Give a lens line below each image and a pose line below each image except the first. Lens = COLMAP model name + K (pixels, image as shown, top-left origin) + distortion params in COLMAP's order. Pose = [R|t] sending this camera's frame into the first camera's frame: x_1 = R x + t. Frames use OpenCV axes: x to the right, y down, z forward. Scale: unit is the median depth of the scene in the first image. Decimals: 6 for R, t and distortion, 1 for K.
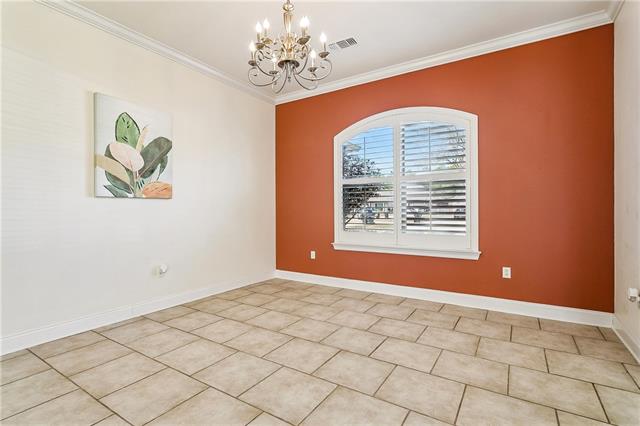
lens RADIAL K [[302.5, 0, 322.0], [0, 302.5, 212.9], [0, 0, 1]] dist [0.001389, 0.001118]
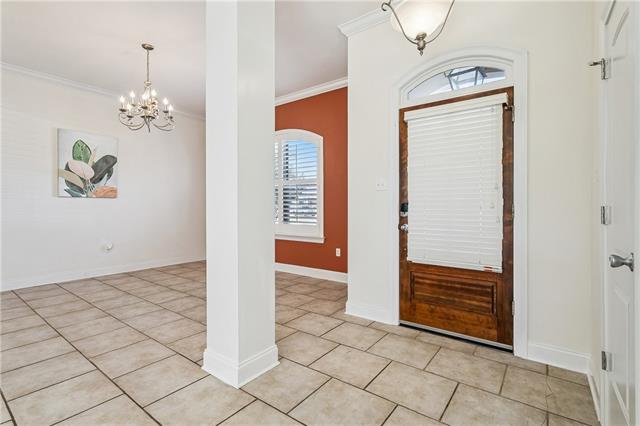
lens RADIAL K [[302.5, 0, 306.0], [0, 302.5, 205.3], [0, 0, 1]] dist [0.001389, 0.001118]
pose [[0.995502, 0.003830, -0.094659, 0.567459], [-0.004947, 0.999921, -0.011568, 0.001208], [0.094608, 0.011984, 0.995443, -0.356954]]
